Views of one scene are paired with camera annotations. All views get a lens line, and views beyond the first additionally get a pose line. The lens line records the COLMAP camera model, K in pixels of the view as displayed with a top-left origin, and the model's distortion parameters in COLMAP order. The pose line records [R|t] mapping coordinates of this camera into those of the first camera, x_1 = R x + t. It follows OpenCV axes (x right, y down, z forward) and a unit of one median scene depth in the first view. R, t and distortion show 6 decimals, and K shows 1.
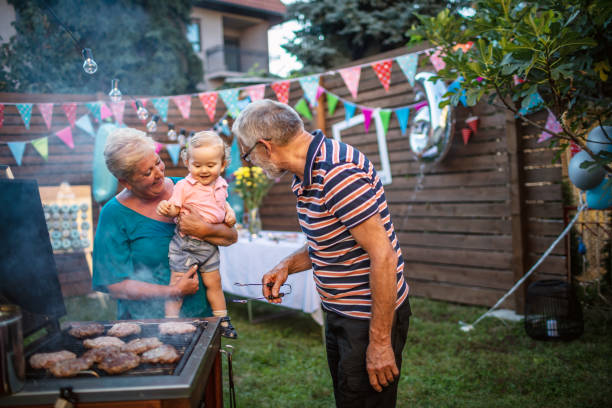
lens RADIAL K [[590.7, 0, 306.0], [0, 590.7, 204.0], [0, 0, 1]] dist [-0.108578, 0.135323]
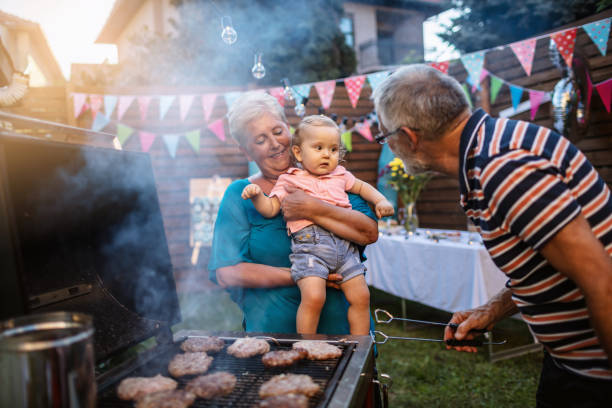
lens RADIAL K [[590.7, 0, 306.0], [0, 590.7, 204.0], [0, 0, 1]] dist [-0.108578, 0.135323]
pose [[0.967284, 0.013919, -0.253314, -0.014809], [-0.013325, 0.999903, 0.004061, 0.007546], [0.253346, -0.000553, 0.967376, 0.087833]]
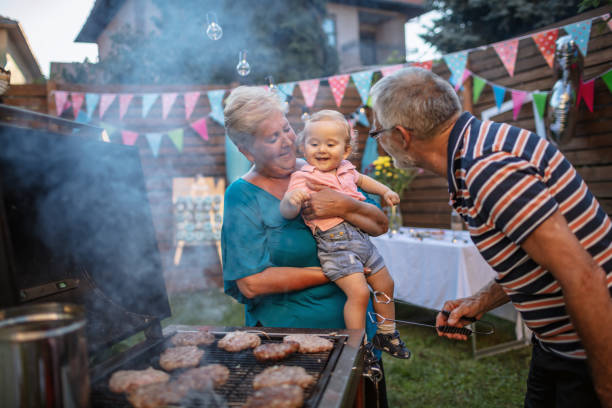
lens RADIAL K [[590.7, 0, 306.0], [0, 590.7, 204.0], [0, 0, 1]] dist [-0.108578, 0.135323]
pose [[0.974713, 0.013625, -0.223043, -0.018598], [-0.013480, 0.999907, 0.002172, 0.010846], [0.223052, 0.000890, 0.974806, 0.087195]]
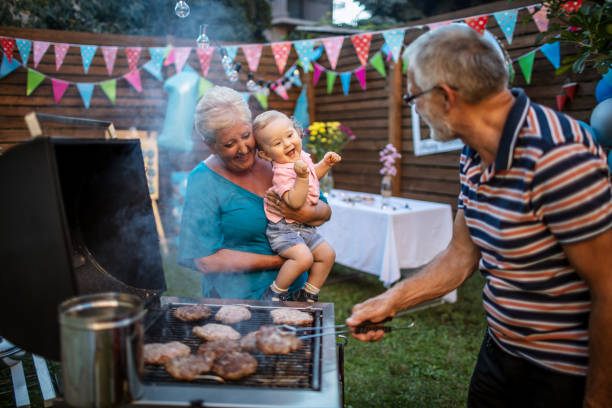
lens RADIAL K [[590.7, 0, 306.0], [0, 590.7, 204.0], [0, 0, 1]] dist [-0.108578, 0.135323]
pose [[0.994860, 0.065444, -0.077272, -0.044878], [-0.058772, 0.994588, 0.085676, -0.011362], [0.082461, -0.080694, 0.993322, 0.041088]]
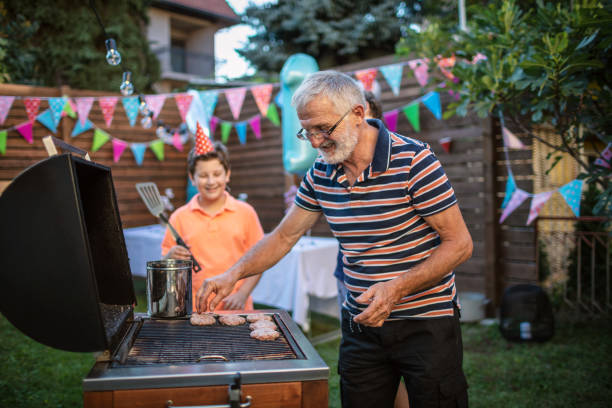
lens RADIAL K [[590.7, 0, 306.0], [0, 590.7, 204.0], [0, 0, 1]] dist [-0.108578, 0.135323]
pose [[0.992648, 0.031093, 0.116975, -0.081924], [-0.029661, 0.999462, -0.013966, 0.007740], [-0.117346, 0.010393, 0.993037, -0.006448]]
